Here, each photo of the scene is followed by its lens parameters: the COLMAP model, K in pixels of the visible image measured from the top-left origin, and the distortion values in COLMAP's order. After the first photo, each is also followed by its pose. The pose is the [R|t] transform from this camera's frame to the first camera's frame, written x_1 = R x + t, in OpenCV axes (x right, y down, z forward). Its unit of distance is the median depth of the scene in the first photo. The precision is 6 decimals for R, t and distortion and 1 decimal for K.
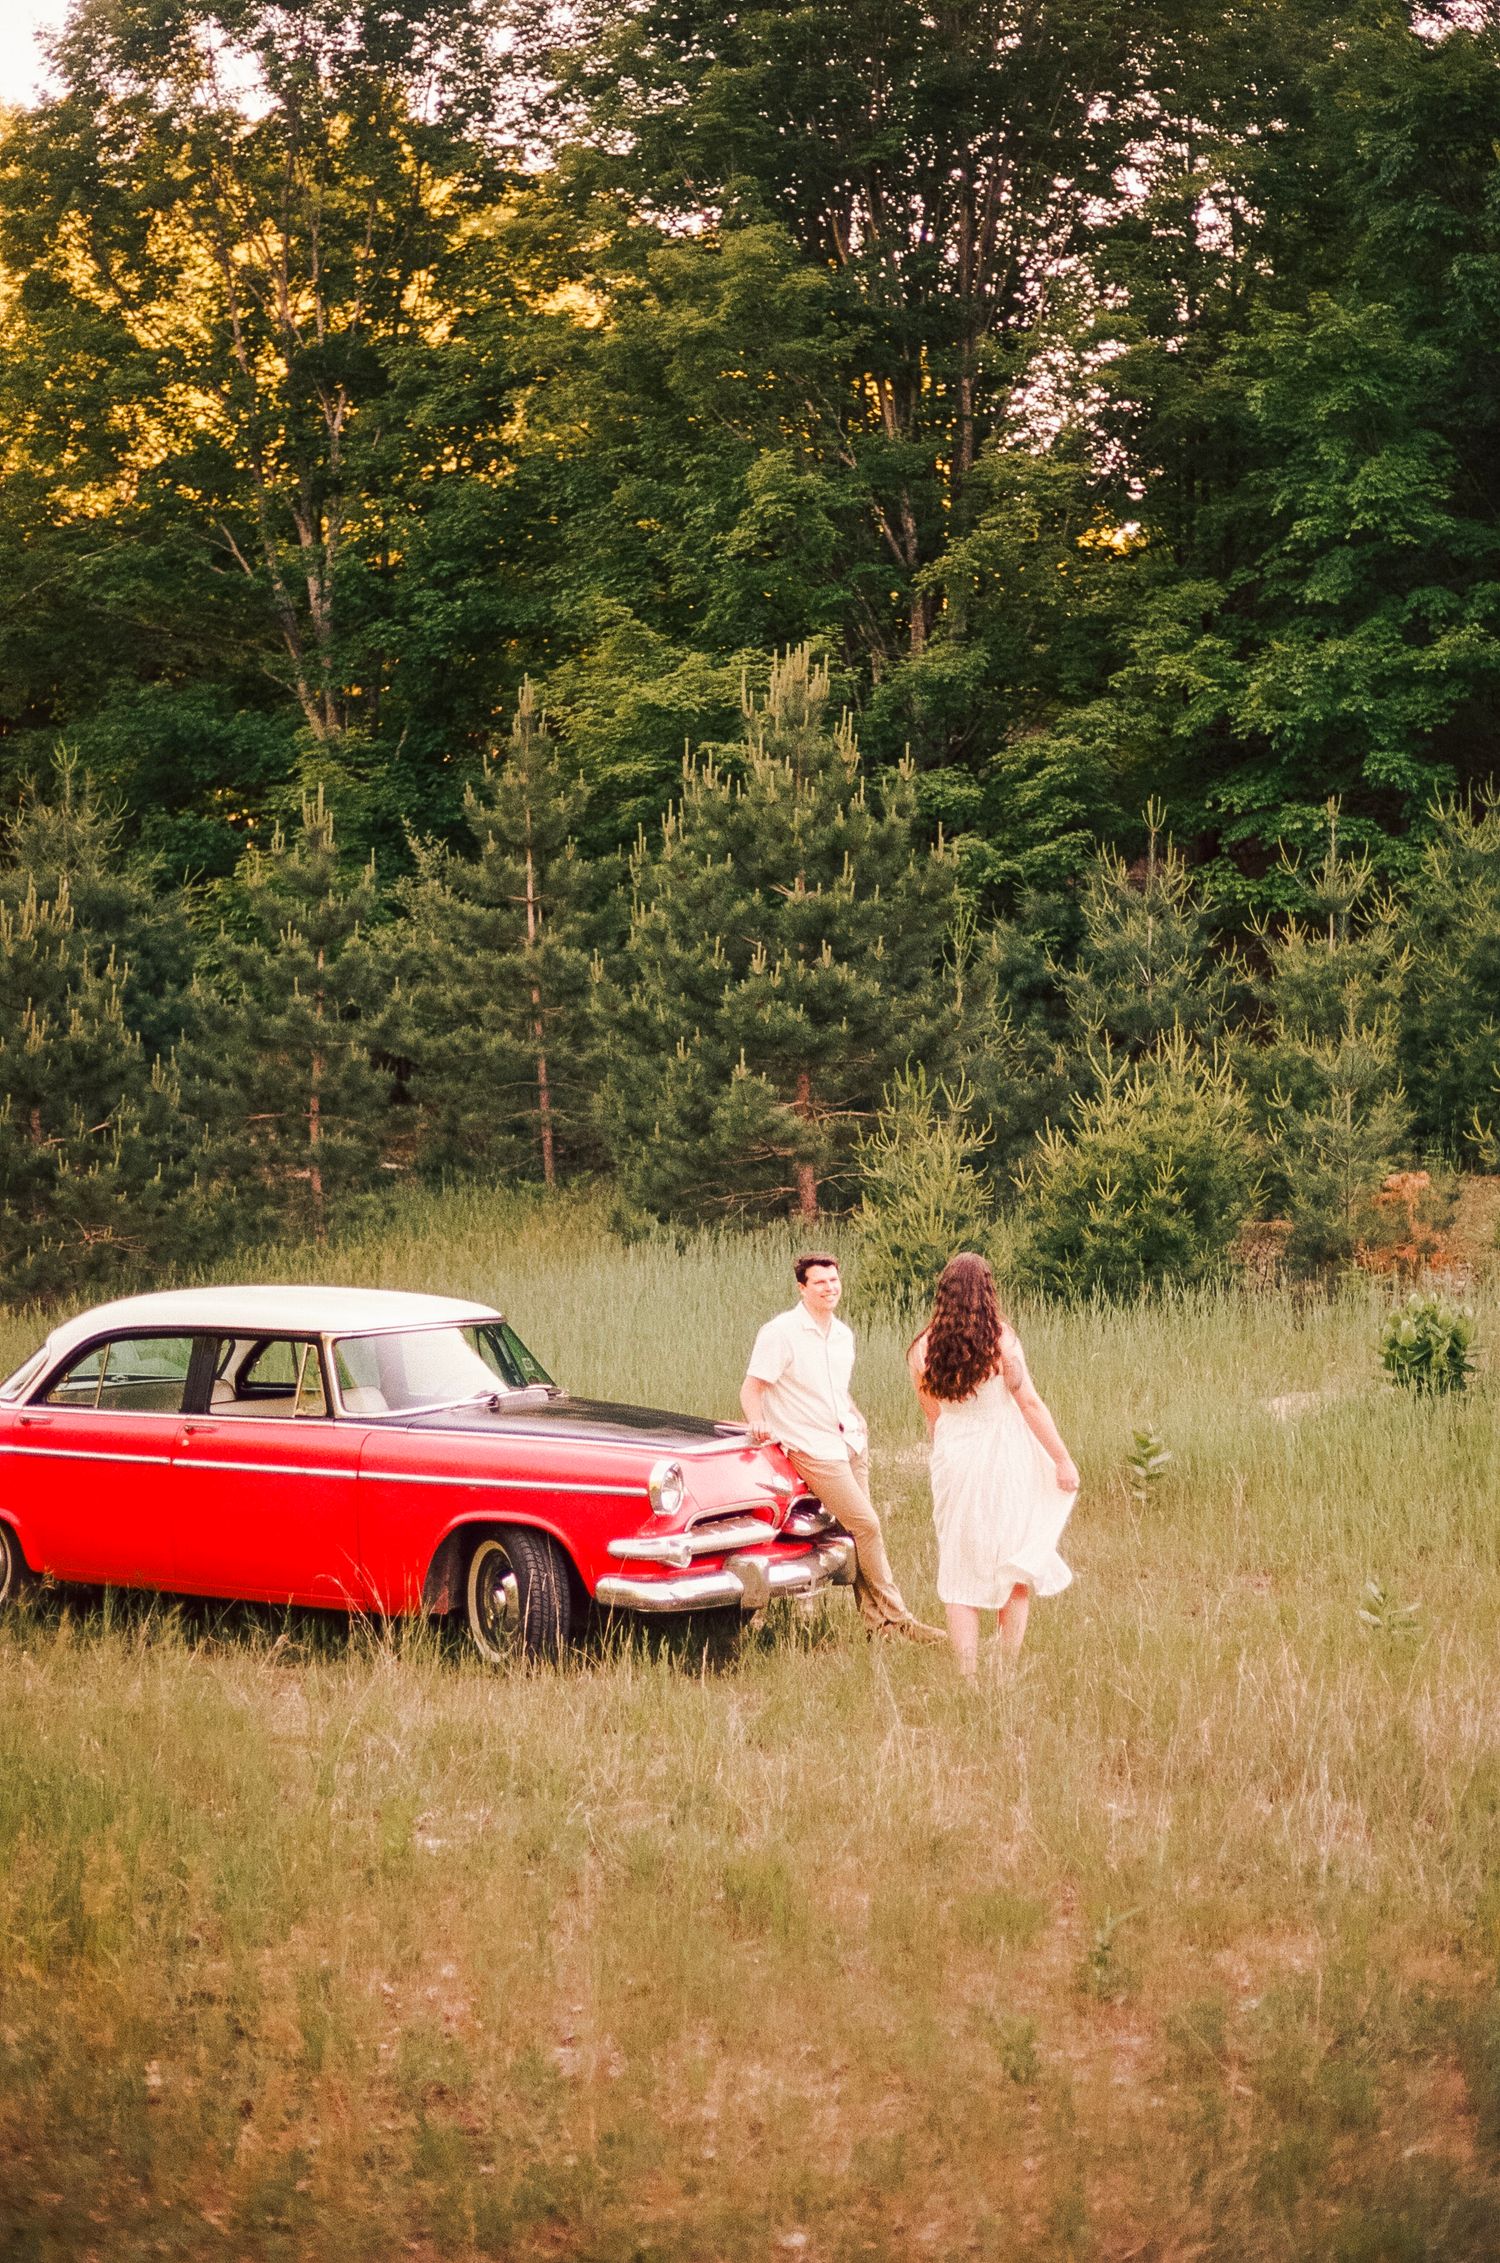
lens RADIAL K [[4094.5, 0, 750.0], [0, 4094.5, 1131.5], [0, 0, 1]] dist [-0.123798, -0.108505]
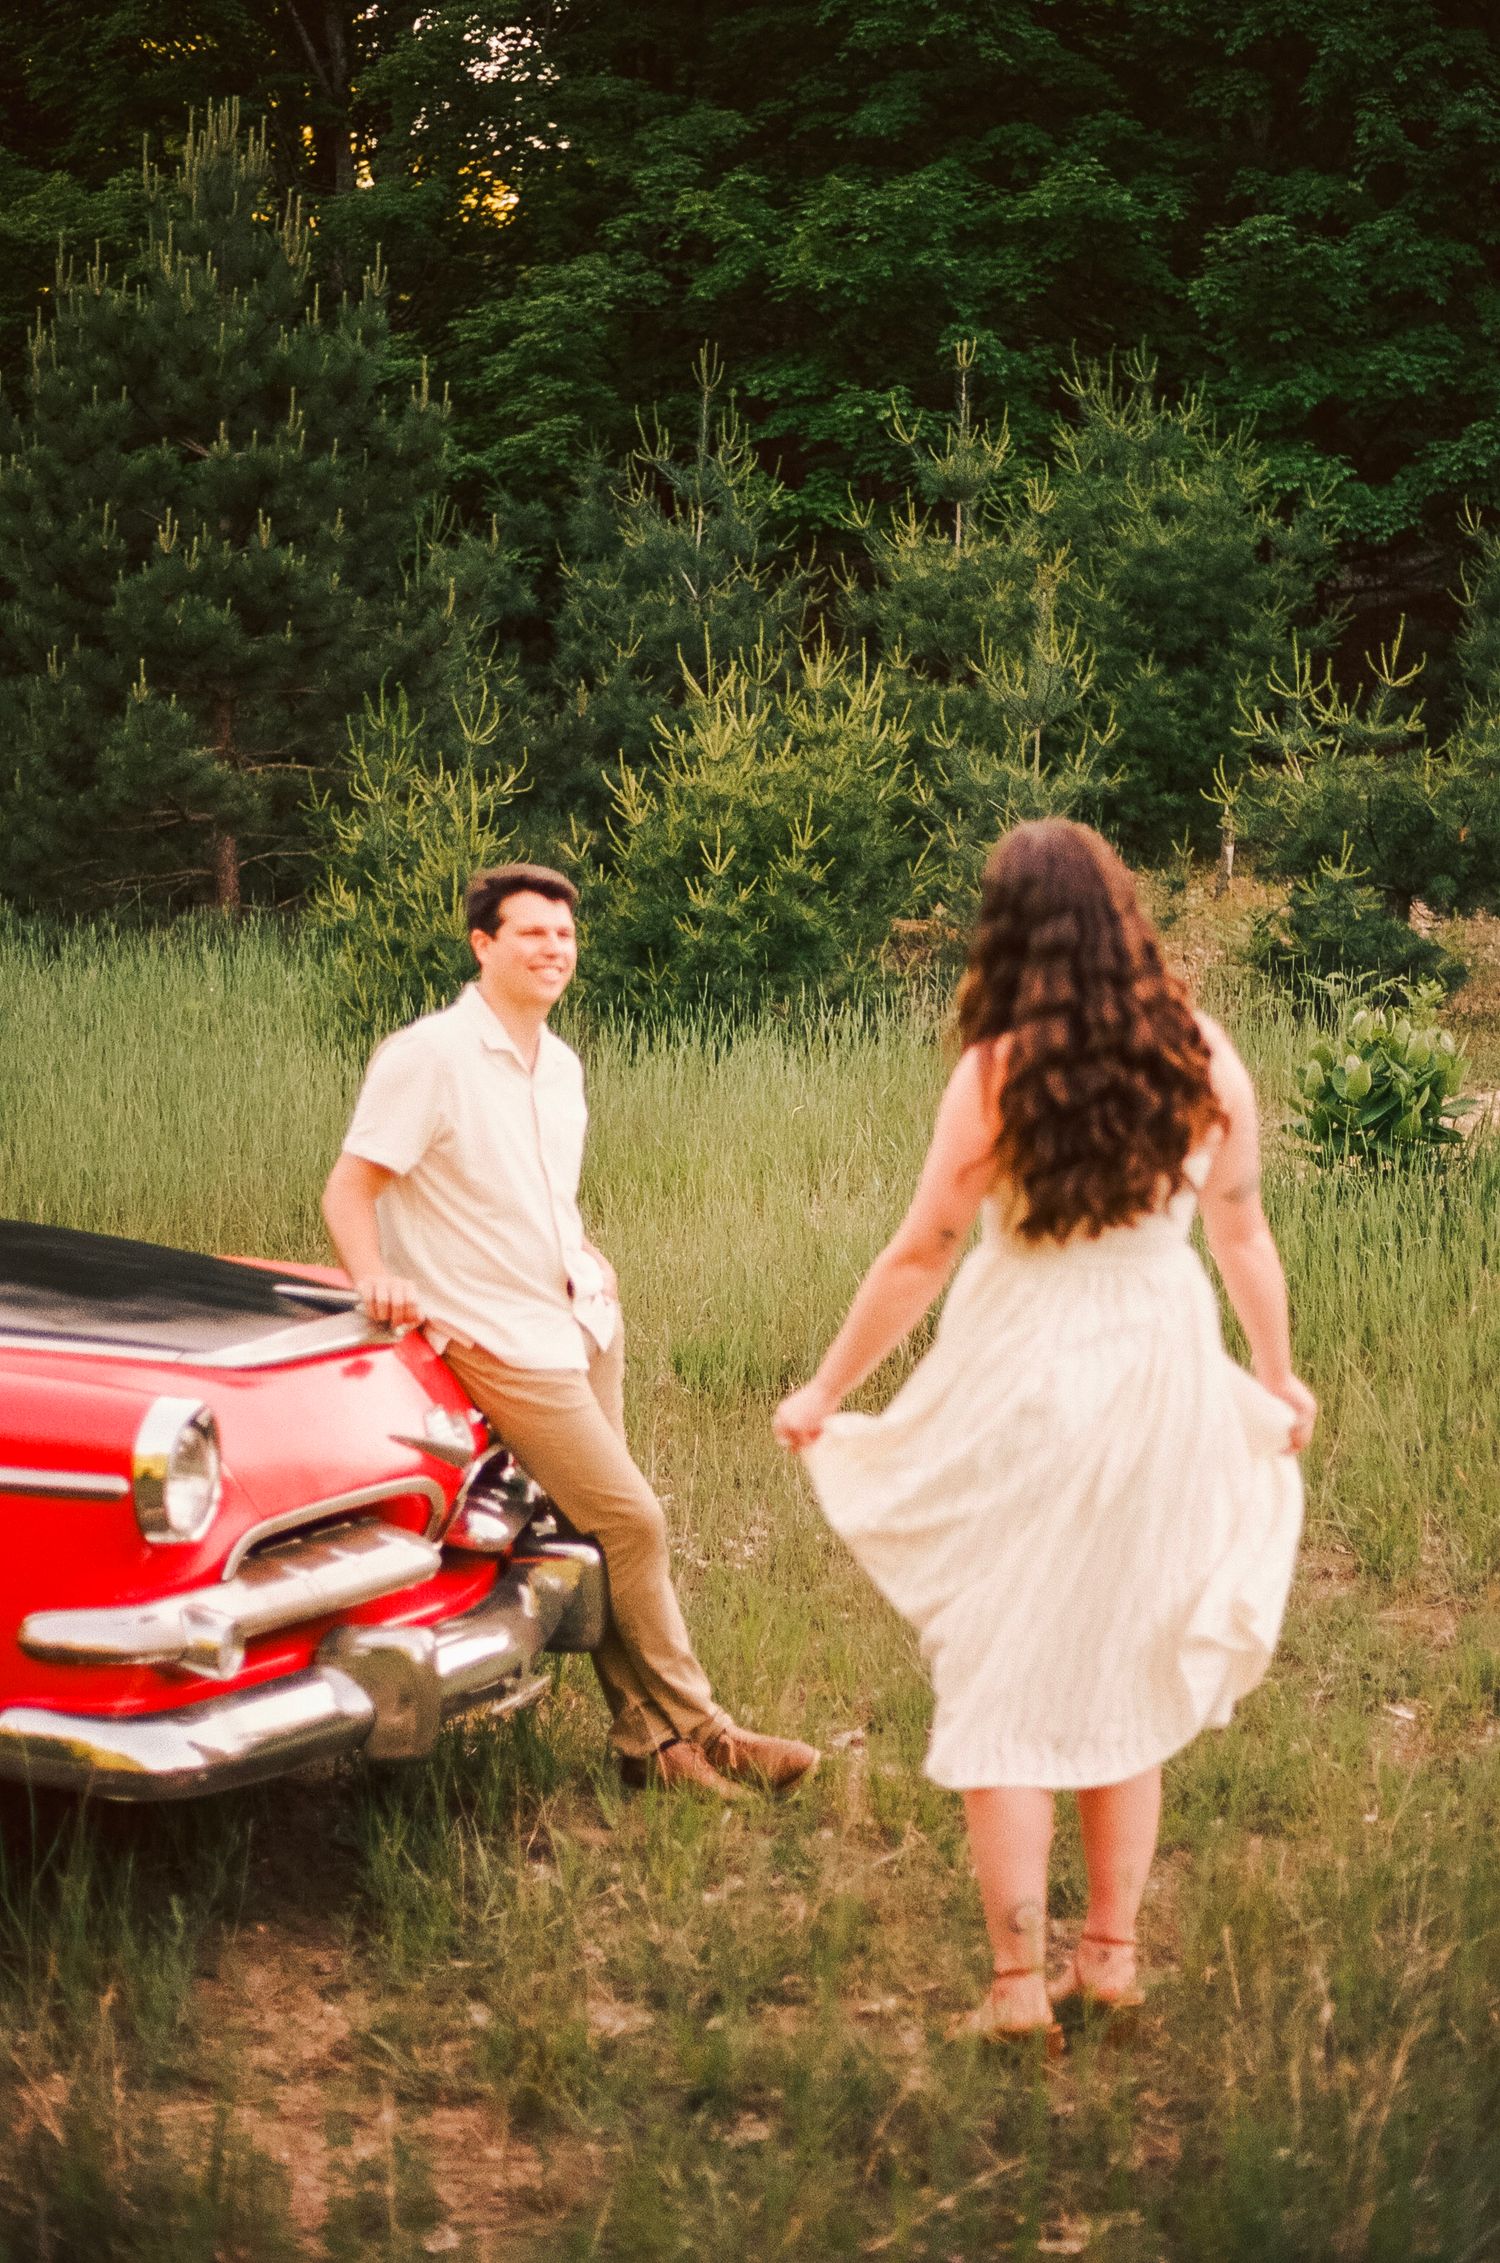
lens RADIAL K [[4094.5, 0, 750.0], [0, 4094.5, 1131.5], [0, 0, 1]] dist [-0.123798, -0.108505]
pose [[0.986066, 0.003539, 0.166314, -0.014997], [-0.013809, 0.998065, 0.060635, 0.015710], [-0.165778, -0.062086, 0.984207, 0.299563]]
